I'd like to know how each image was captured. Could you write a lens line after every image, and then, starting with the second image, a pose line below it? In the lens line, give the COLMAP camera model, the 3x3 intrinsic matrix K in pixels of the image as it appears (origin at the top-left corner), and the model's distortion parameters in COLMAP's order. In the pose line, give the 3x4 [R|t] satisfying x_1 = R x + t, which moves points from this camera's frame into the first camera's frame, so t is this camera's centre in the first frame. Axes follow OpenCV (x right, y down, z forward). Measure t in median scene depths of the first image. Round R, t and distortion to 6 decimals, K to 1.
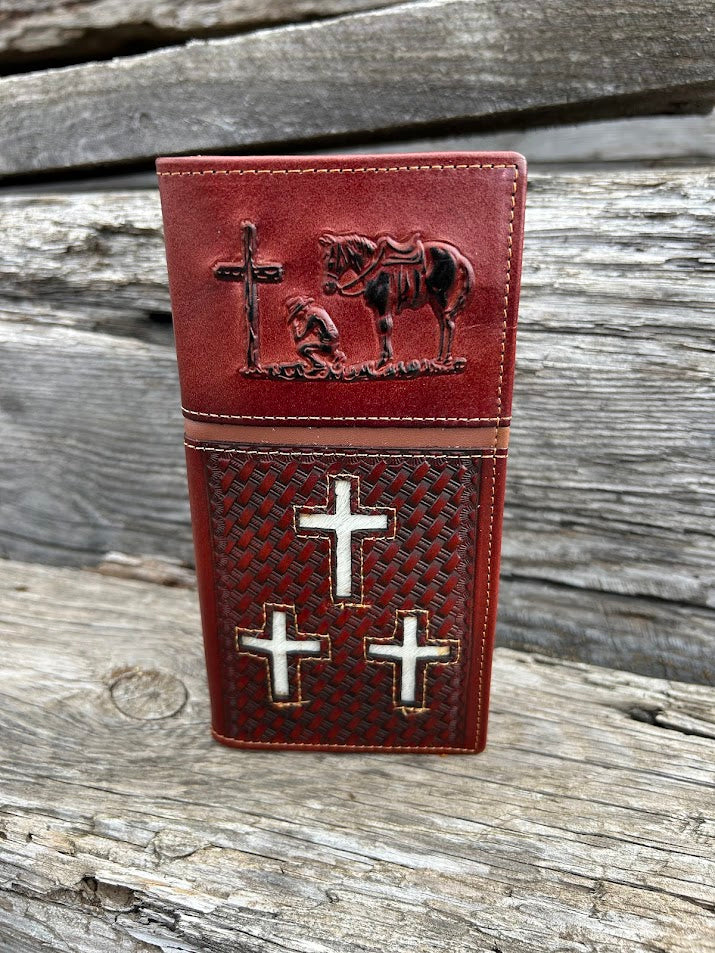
lens RADIAL K [[764.8, 0, 350.5], [0, 764.8, 471.5], [0, 0, 1]] dist [0.004598, -0.026290]
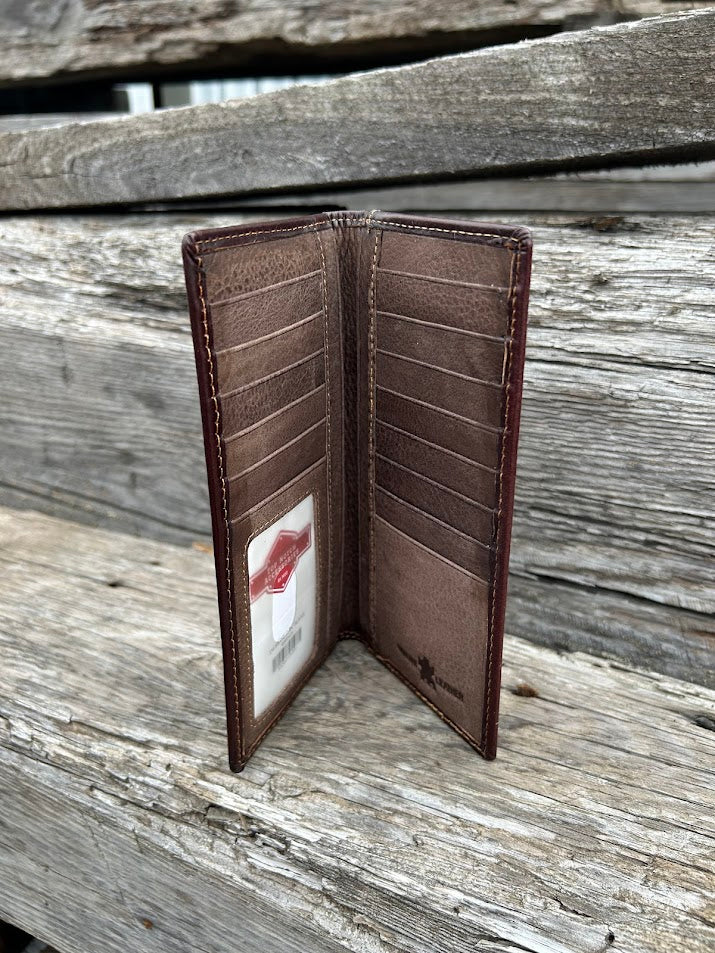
lens RADIAL K [[764.8, 0, 347.6], [0, 764.8, 483.3], [0, 0, 1]] dist [0.004598, -0.026290]
pose [[0.990773, 0.067638, -0.117450, -0.020657], [-0.065864, 0.997649, 0.018921, -0.008962], [0.118453, -0.011010, 0.992899, -0.125362]]
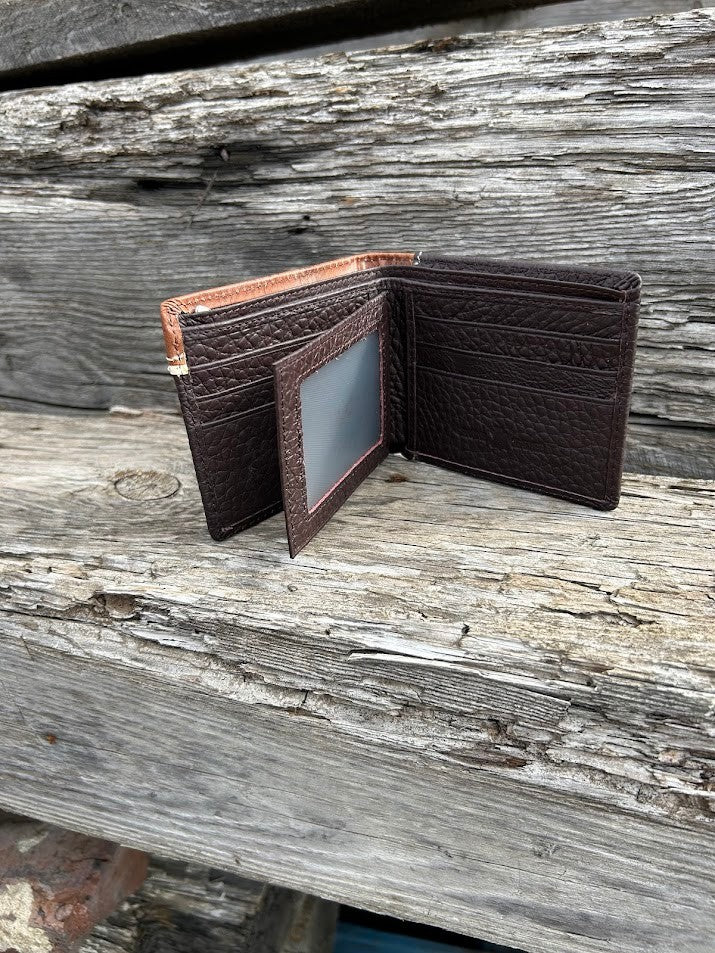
lens RADIAL K [[764.8, 0, 358.1], [0, 764.8, 484.0], [0, 0, 1]] dist [0.004598, -0.026290]
pose [[0.999502, -0.029310, -0.011701, 0.070101], [0.029979, 0.997639, 0.061793, 0.209532], [0.009862, -0.062113, 0.998020, -0.160828]]
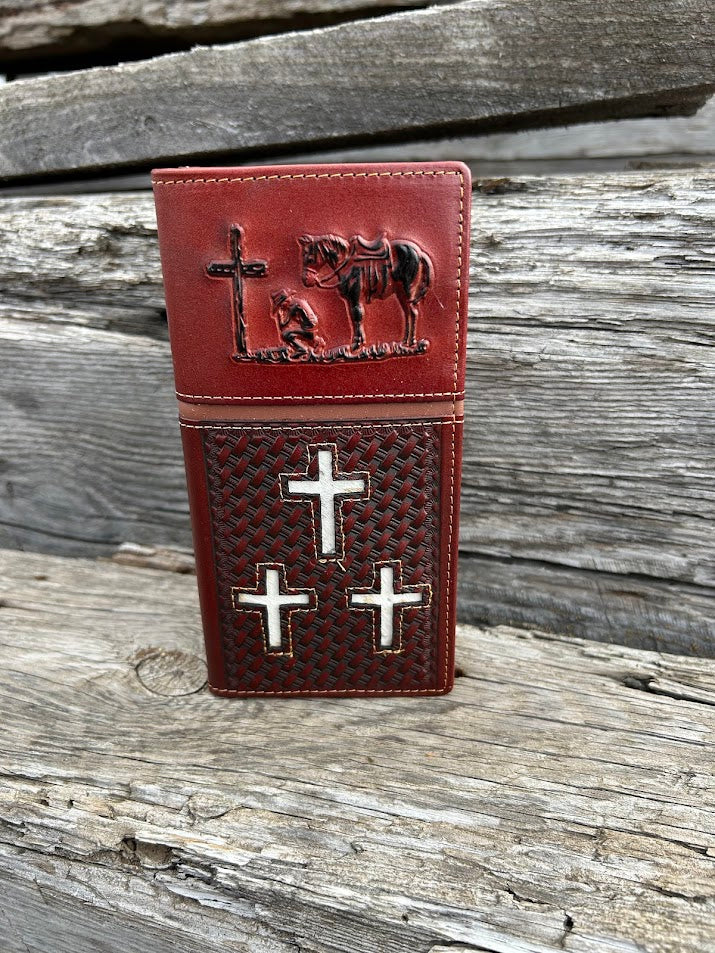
lens RADIAL K [[764.8, 0, 355.0], [0, 764.8, 477.9], [0, 0, 1]] dist [0.004598, -0.026290]
pose [[0.999677, -0.012260, 0.022280, -0.029904], [0.011958, 0.999835, 0.013648, 0.009465], [-0.022444, -0.013378, 0.999659, -0.055671]]
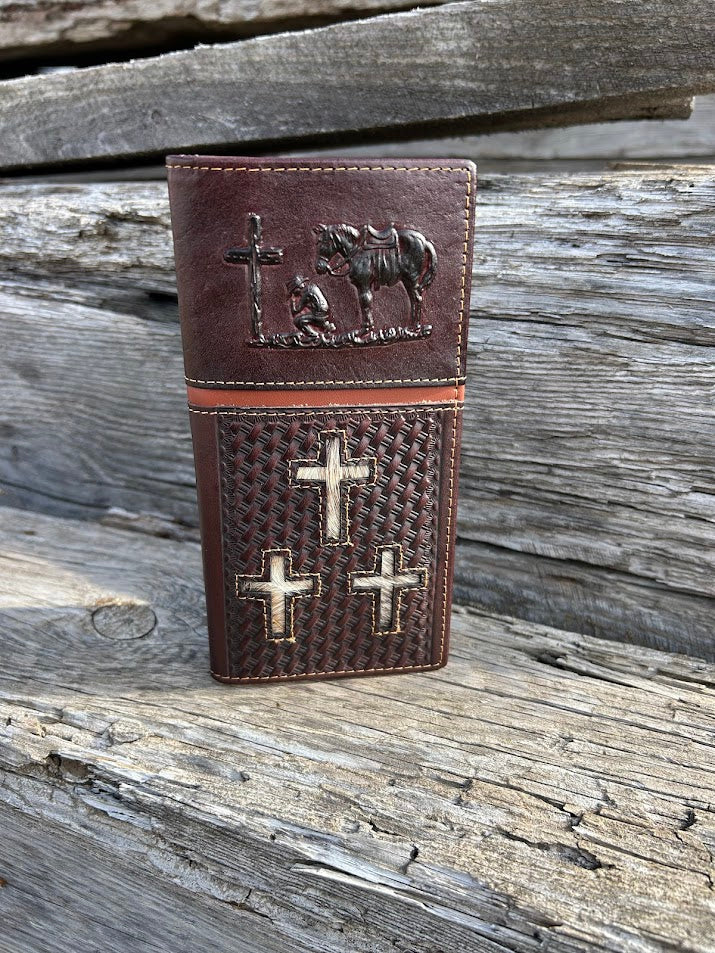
lens RADIAL K [[764.8, 0, 357.1], [0, 764.8, 484.9], [0, 0, 1]] dist [0.004598, -0.026290]
pose [[0.997644, 0.041020, -0.054996, 0.135714], [-0.039523, 0.998825, 0.028030, 0.036183], [0.056081, -0.025790, 0.998093, -0.127129]]
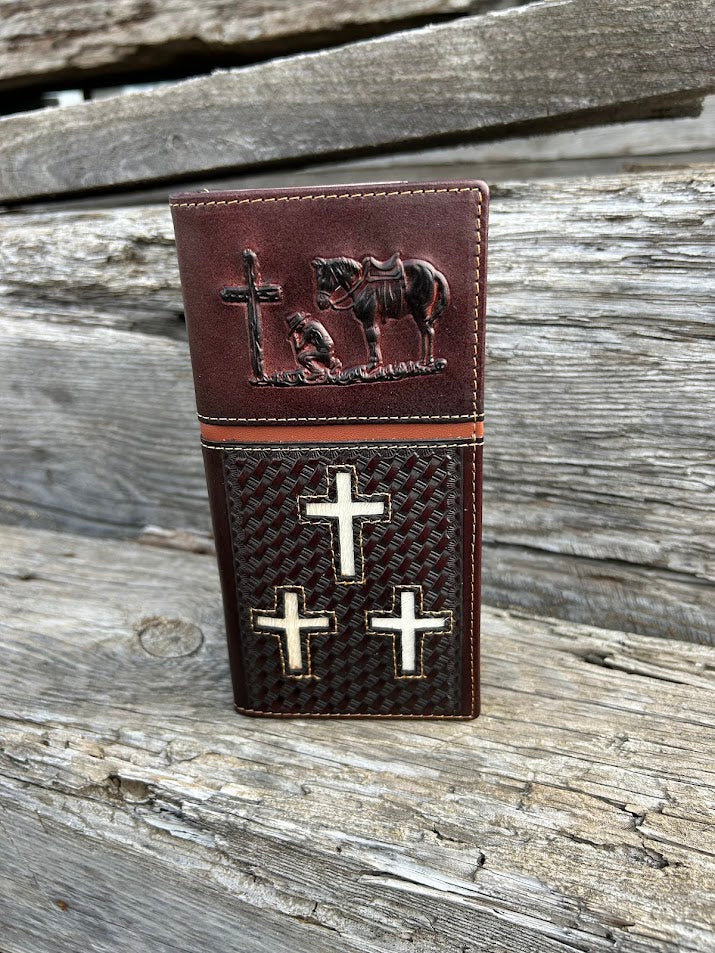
lens RADIAL K [[764.8, 0, 364.0], [0, 764.8, 473.4], [0, 0, 1]] dist [0.004598, -0.026290]
pose [[0.997916, -0.005054, -0.064329, 0.101252], [0.005464, 0.999966, 0.006199, 0.029717], [0.064295, -0.006537, 0.997910, -0.141662]]
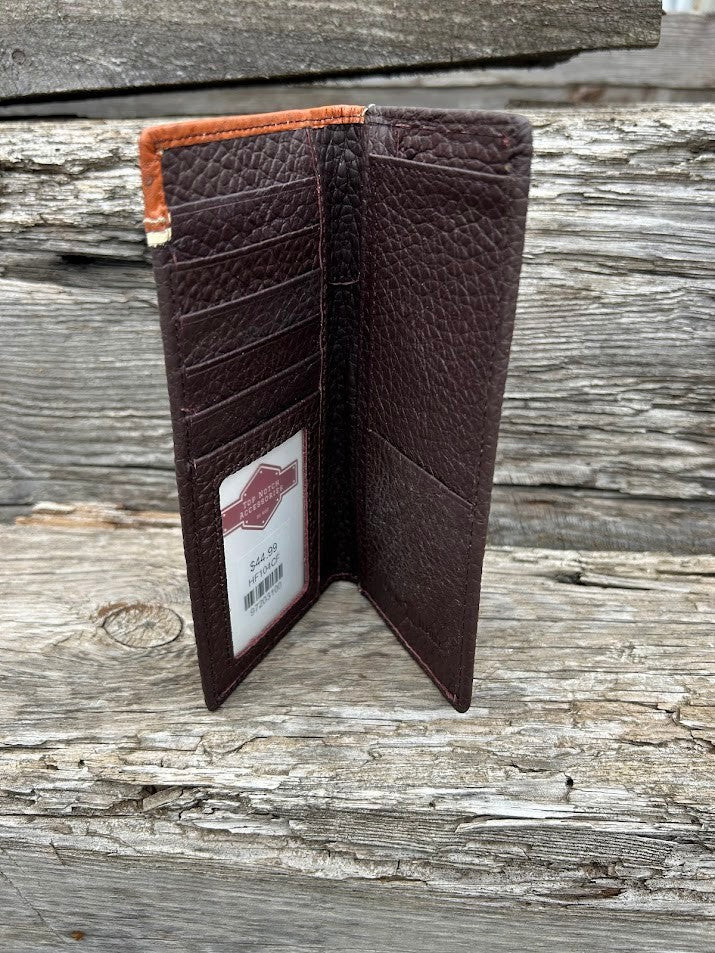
lens RADIAL K [[764.8, 0, 360.4], [0, 764.8, 476.3], [0, 0, 1]] dist [0.004598, -0.026290]
pose [[0.963355, -0.104911, 0.246861, -0.198902], [0.079868, 0.990785, 0.109386, -0.004068], [-0.256062, -0.085661, 0.962857, -0.072936]]
